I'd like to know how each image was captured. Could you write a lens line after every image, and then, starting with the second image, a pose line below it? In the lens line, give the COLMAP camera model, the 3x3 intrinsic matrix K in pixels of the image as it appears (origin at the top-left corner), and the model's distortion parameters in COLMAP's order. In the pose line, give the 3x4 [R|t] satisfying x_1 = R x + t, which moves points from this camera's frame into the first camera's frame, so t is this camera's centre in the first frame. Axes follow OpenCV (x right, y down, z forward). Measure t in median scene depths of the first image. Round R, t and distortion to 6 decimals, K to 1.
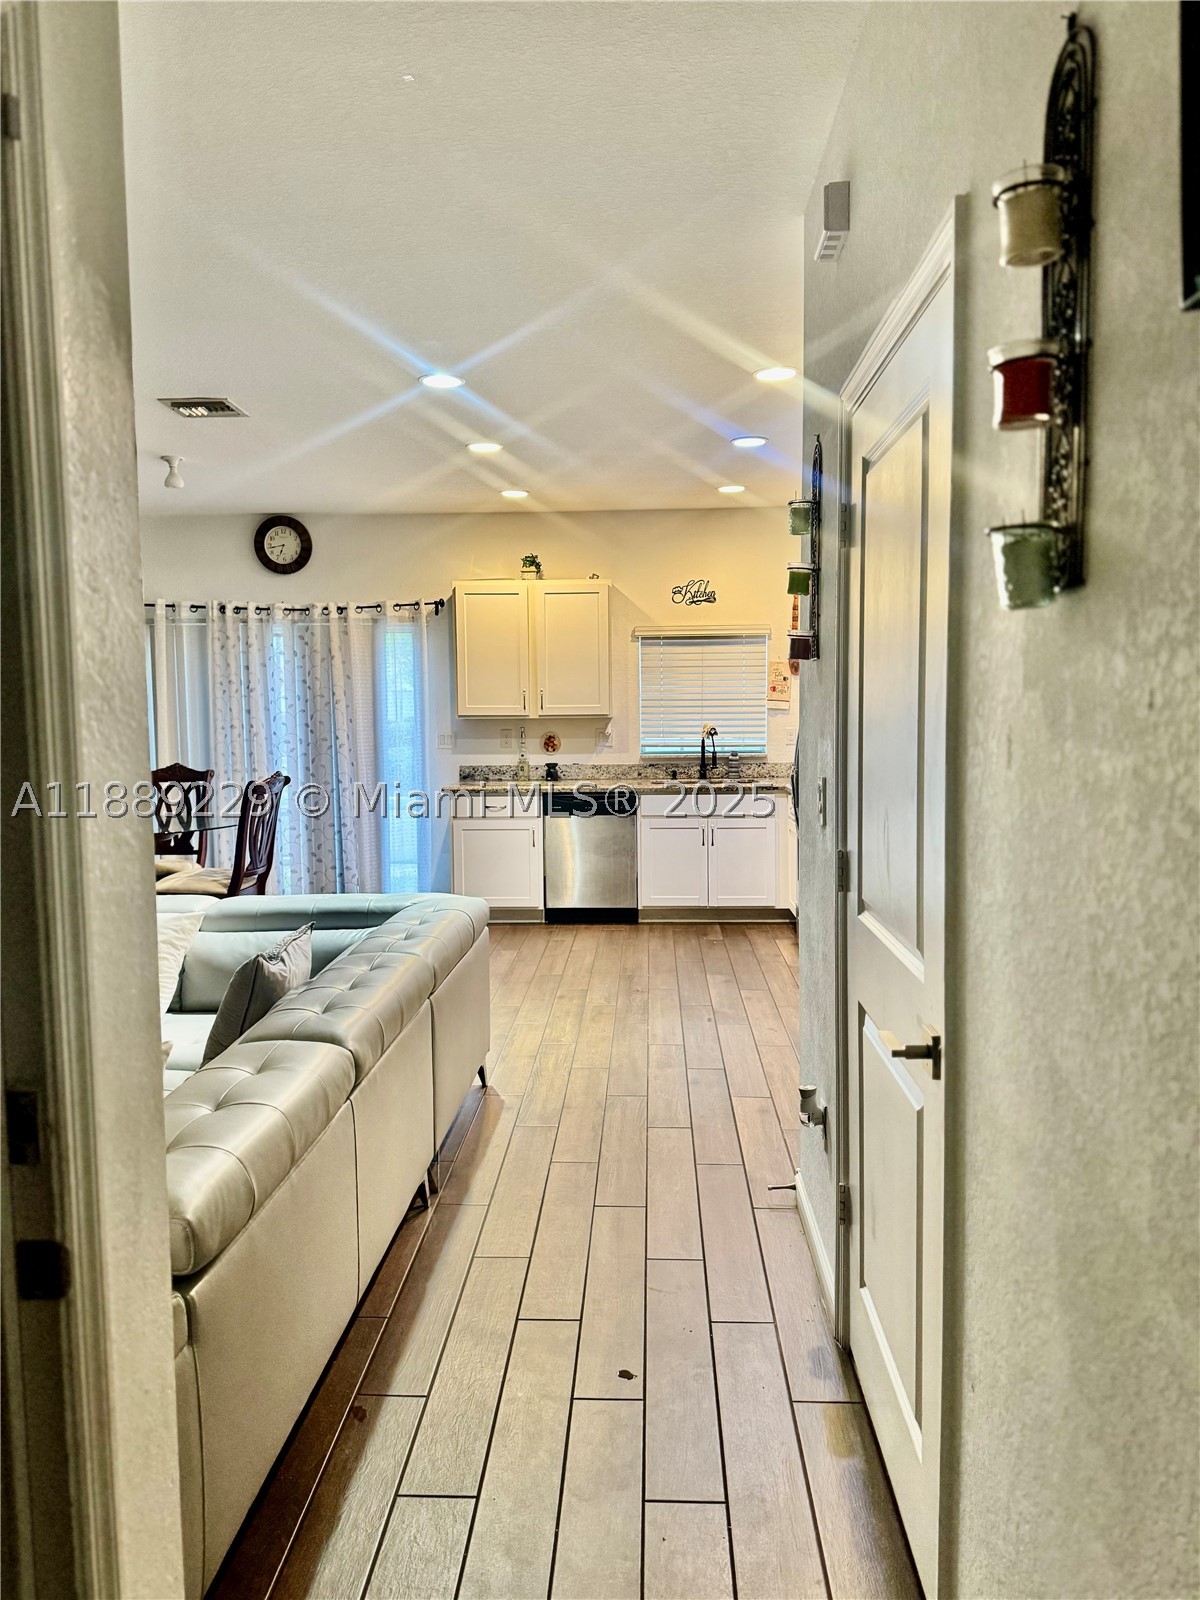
lens RADIAL K [[1111.9, 0, 599.5], [0, 1111.9, 803.1], [0, 0, 1]] dist [0.007902, -0.008532]
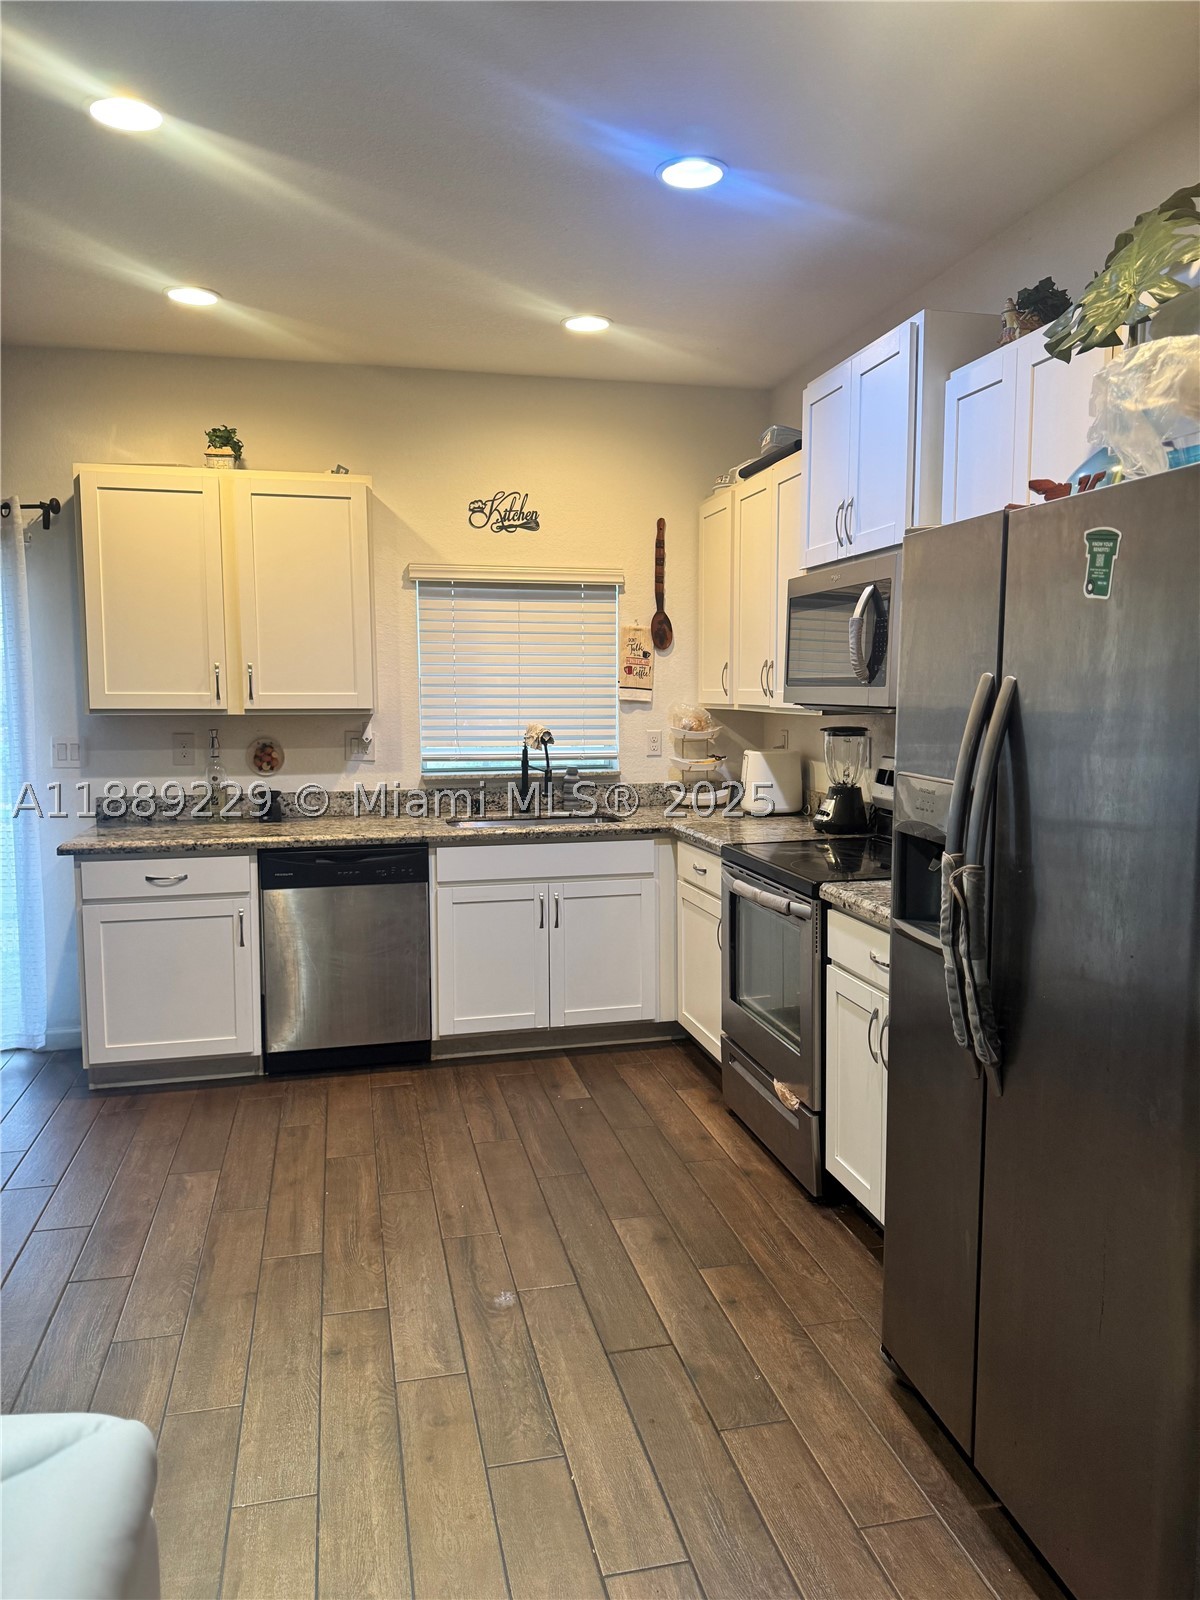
lens RADIAL K [[1111.9, 0, 633.6], [0, 1111.9, 809.1], [0, 0, 1]] dist [0.007902, -0.008532]
pose [[0.954446, -0.020036, 0.297710, -0.034919], [0.013751, 0.999636, 0.023193, -0.037624], [-0.298067, -0.018043, 0.954375, 0.389587]]
